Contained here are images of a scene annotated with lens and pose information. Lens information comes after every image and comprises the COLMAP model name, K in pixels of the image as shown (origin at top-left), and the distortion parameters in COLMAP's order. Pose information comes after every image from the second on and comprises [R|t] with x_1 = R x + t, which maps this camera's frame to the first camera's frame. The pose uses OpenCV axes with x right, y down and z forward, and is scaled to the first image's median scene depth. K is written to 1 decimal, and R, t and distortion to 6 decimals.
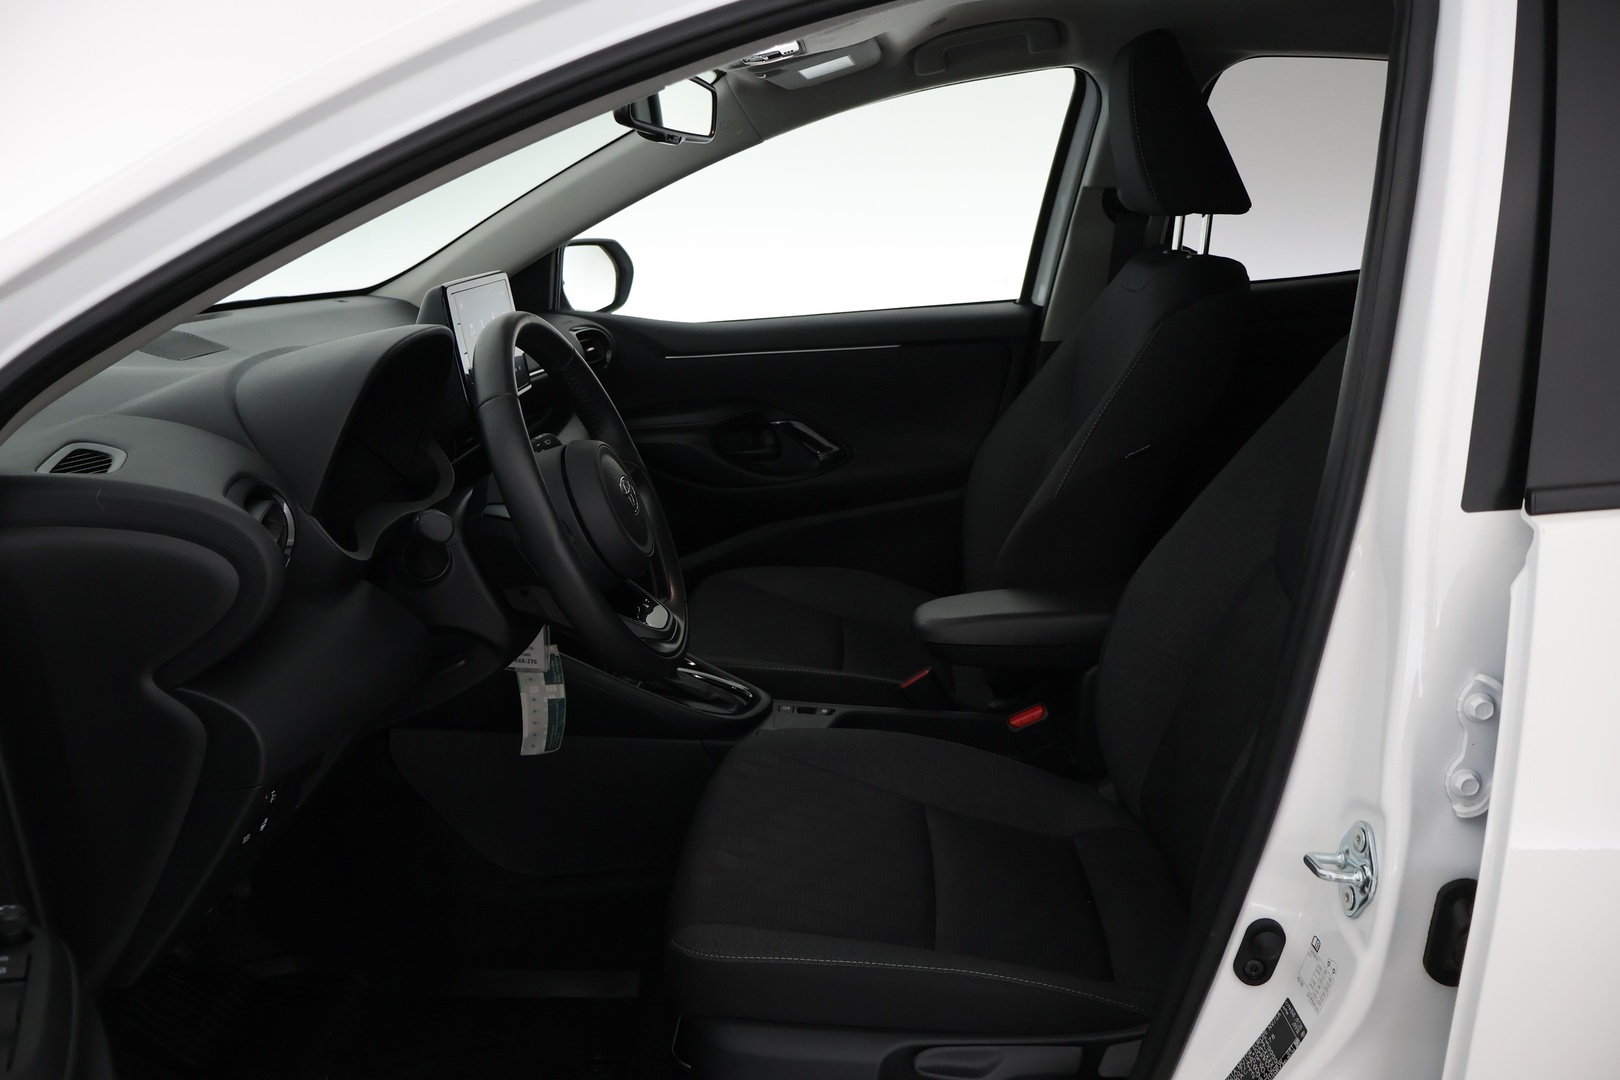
lens RADIAL K [[1431.1, 0, 809.6], [0, 1431.1, 443.1], [0, 0, 1]] dist [0.003705, 0.011393]
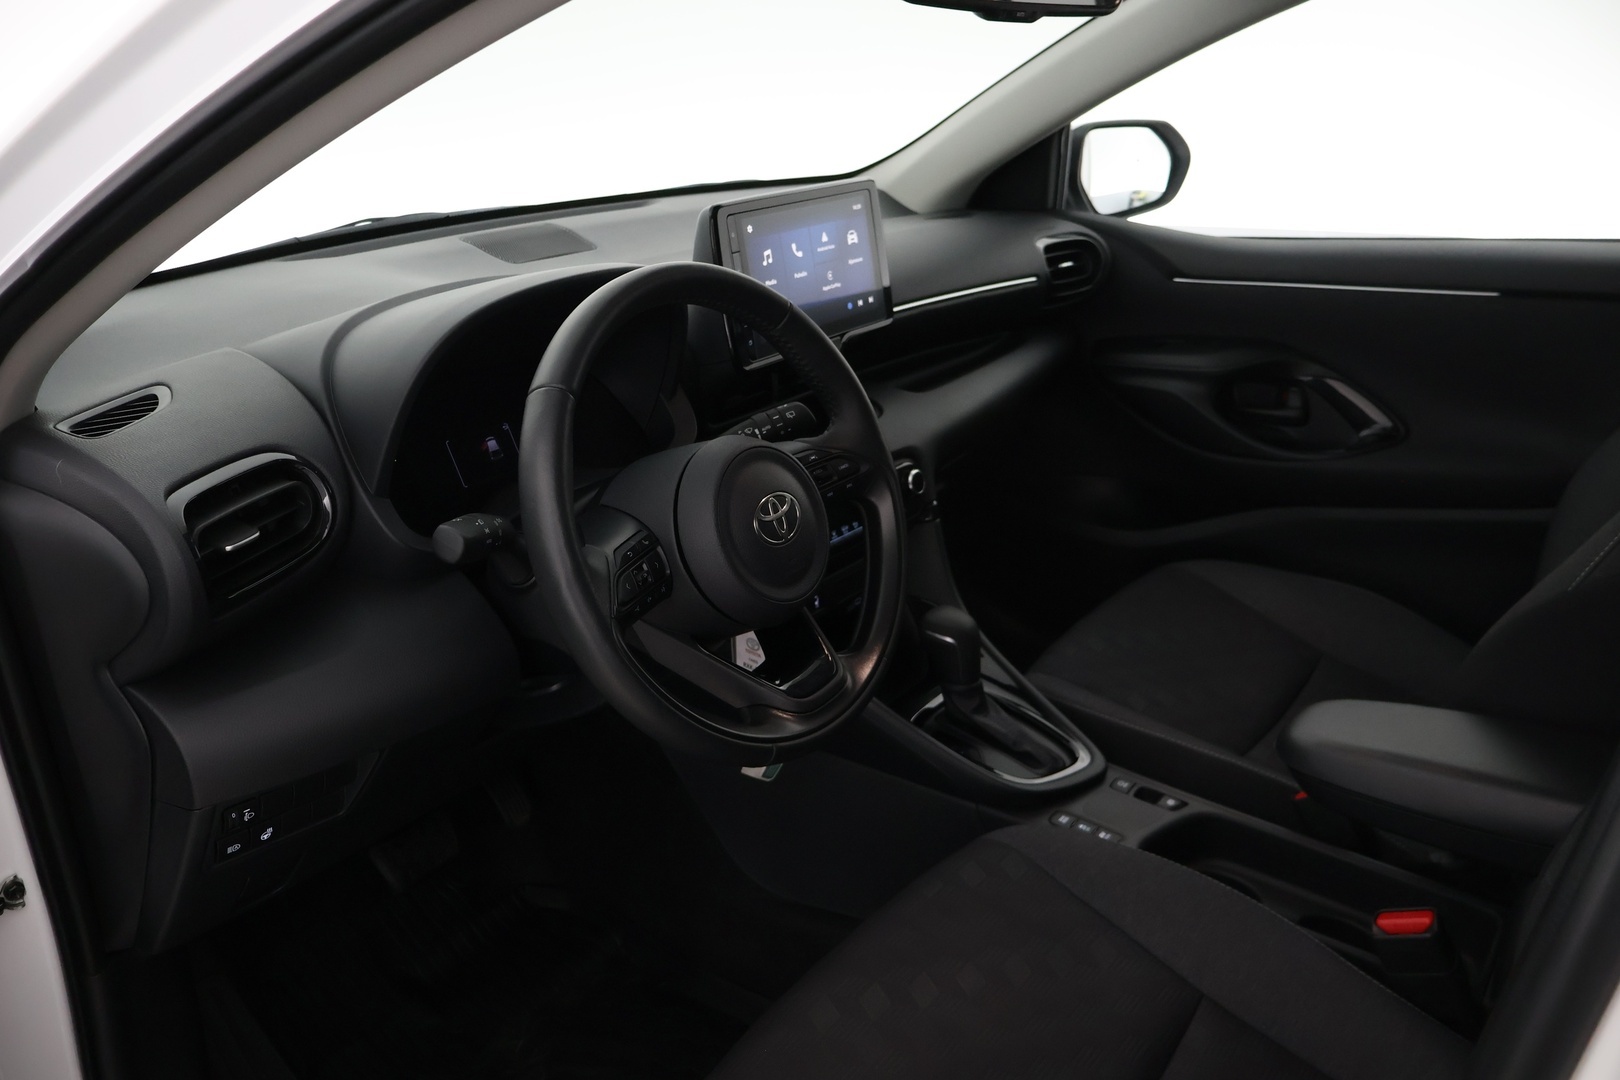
lens RADIAL K [[1431.1, 0, 809.6], [0, 1431.1, 443.1], [0, 0, 1]] dist [0.003705, 0.011393]
pose [[0.833931, 0.162489, -0.527405, 0.170338], [-0.096699, 0.983910, 0.150234, -0.072424], [0.543330, -0.074286, 0.836226, 0.222320]]
